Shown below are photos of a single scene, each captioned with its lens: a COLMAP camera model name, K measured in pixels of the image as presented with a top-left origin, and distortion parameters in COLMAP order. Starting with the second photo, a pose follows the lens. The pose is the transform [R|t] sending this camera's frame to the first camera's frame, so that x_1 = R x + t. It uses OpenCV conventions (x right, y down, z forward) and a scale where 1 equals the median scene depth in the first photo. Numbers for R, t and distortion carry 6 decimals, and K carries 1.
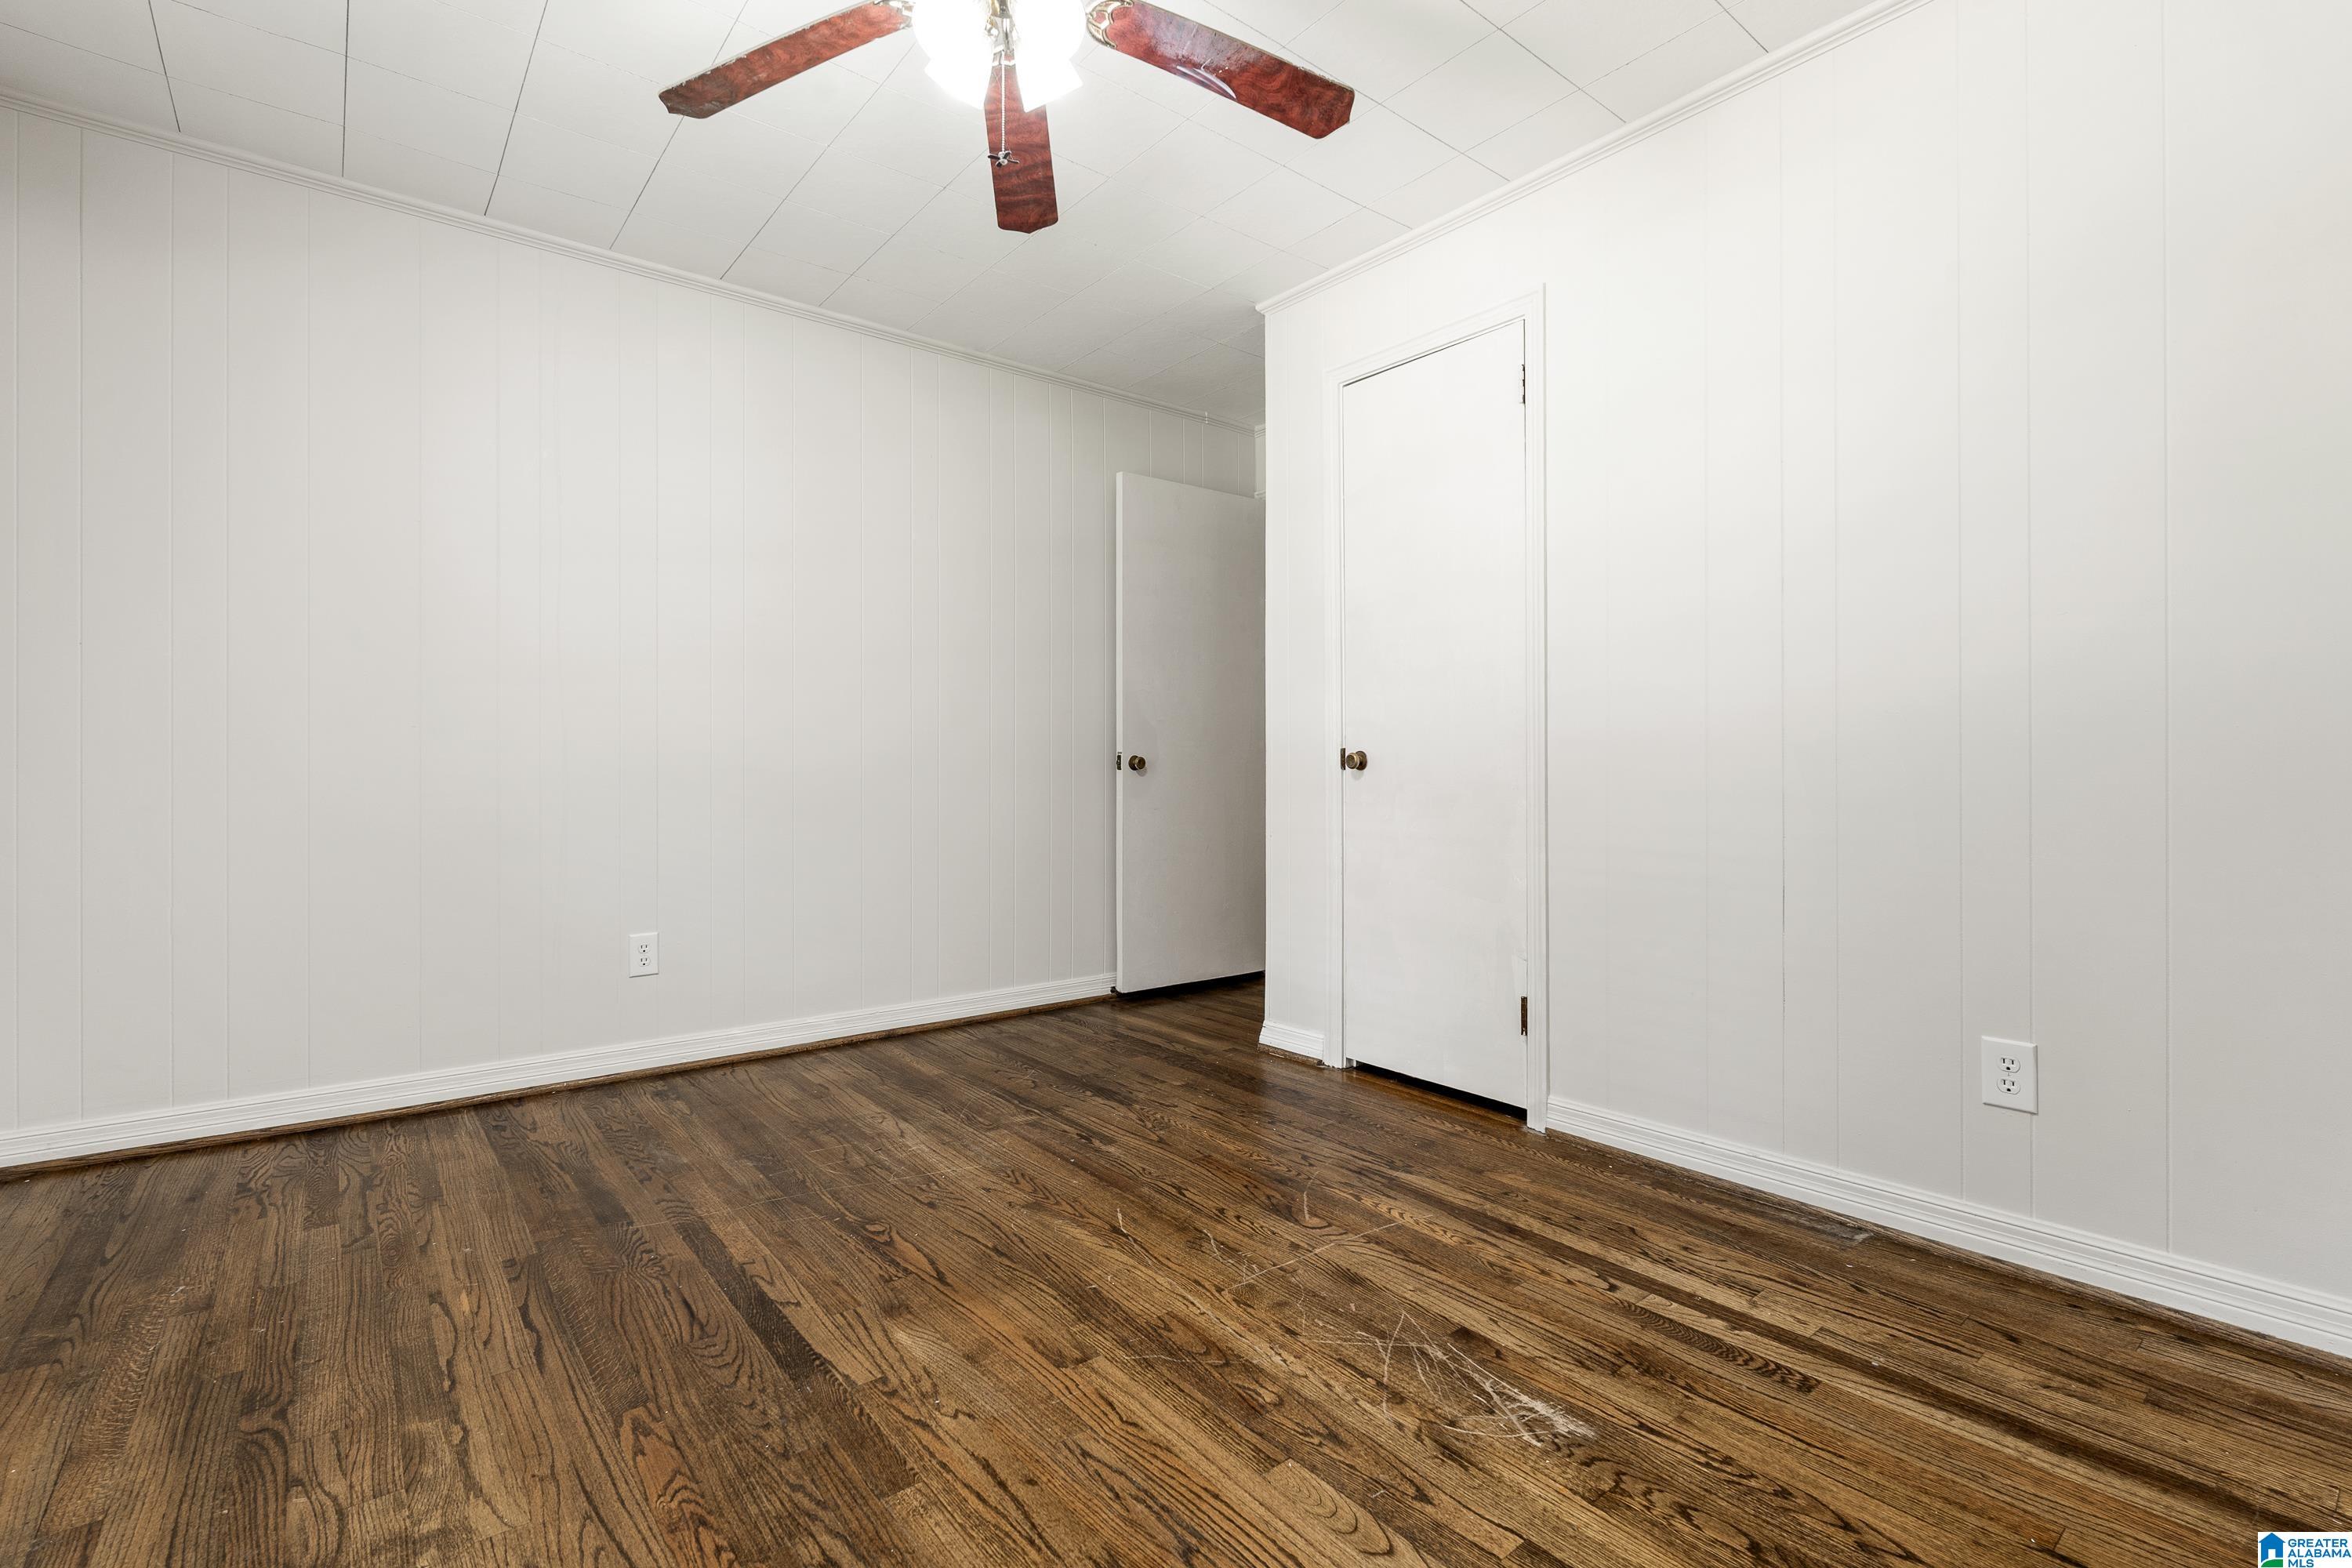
lens RADIAL K [[1057.3, 0, 1199.9], [0, 1057.3, 785.4], [0, 0, 1]] dist [-0.005552, 0.001609]
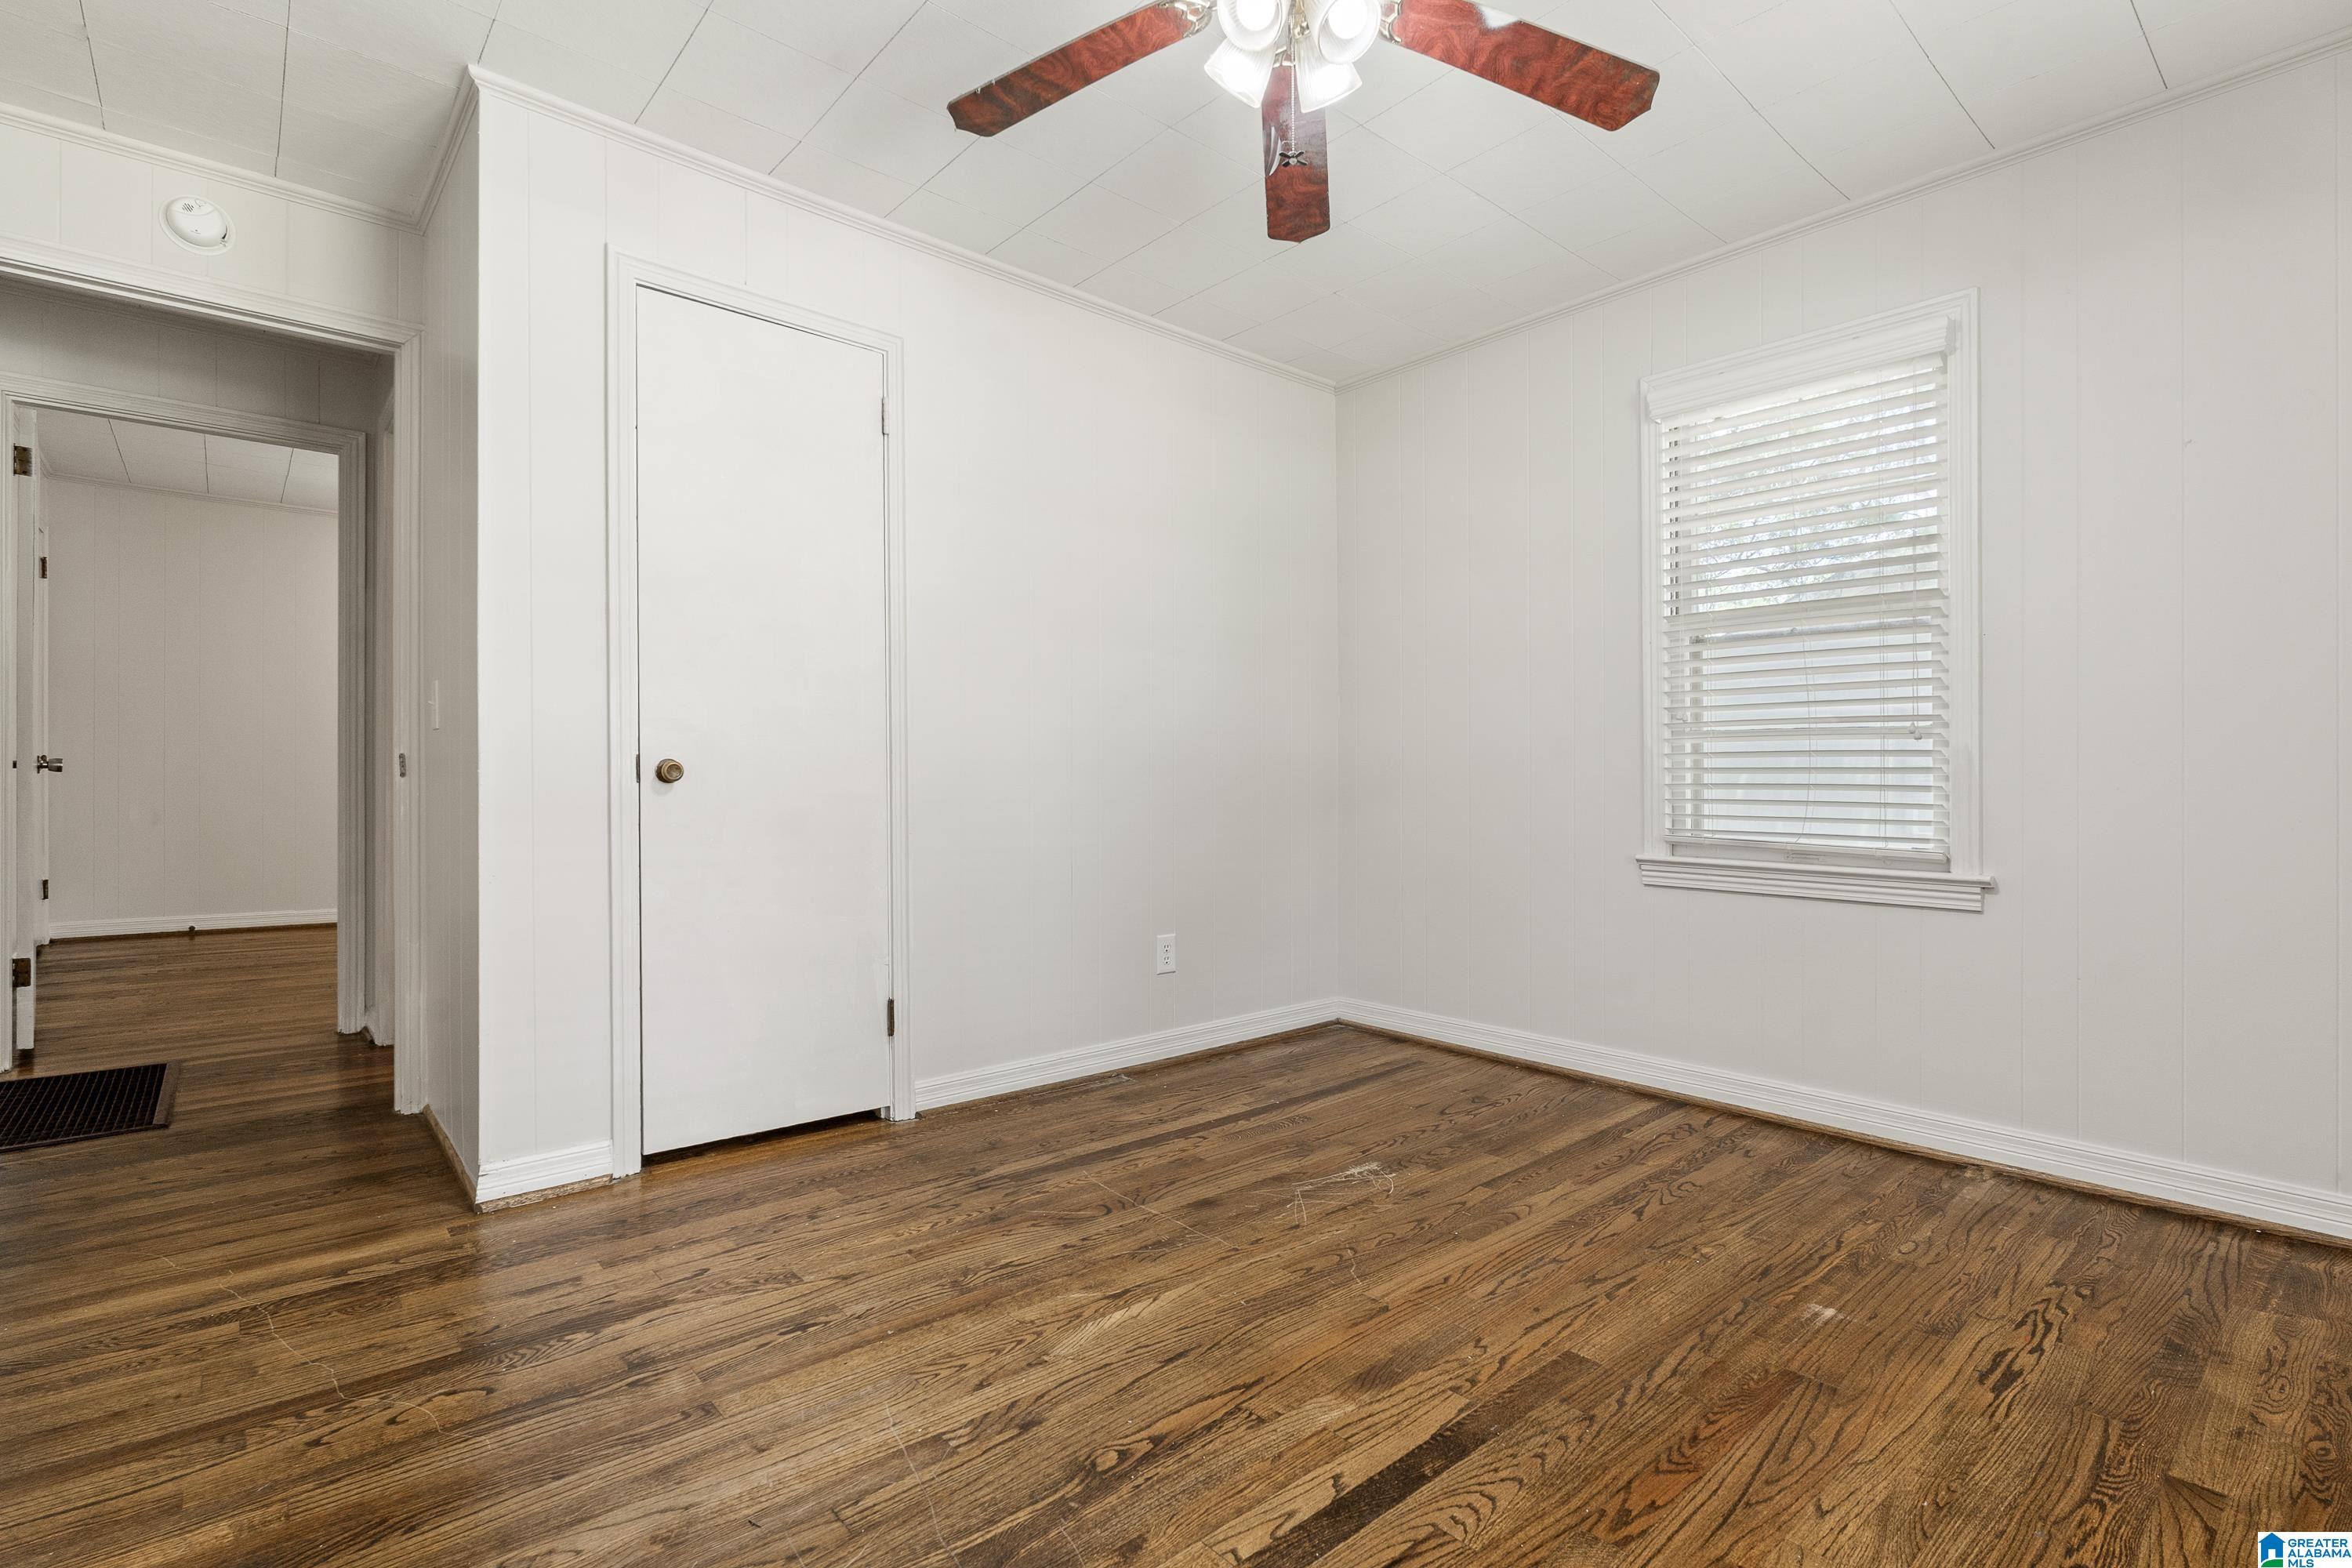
lens RADIAL K [[1057.3, 0, 1177.7], [0, 1057.3, 781.5], [0, 0, 1]] dist [-0.005552, 0.001609]
pose [[-0.015012, 0.000841, 0.999887, -1.020998], [0.007976, 0.999968, -0.000721, -0.018204], [-0.999856, 0.007964, -0.015018, 0.993029]]
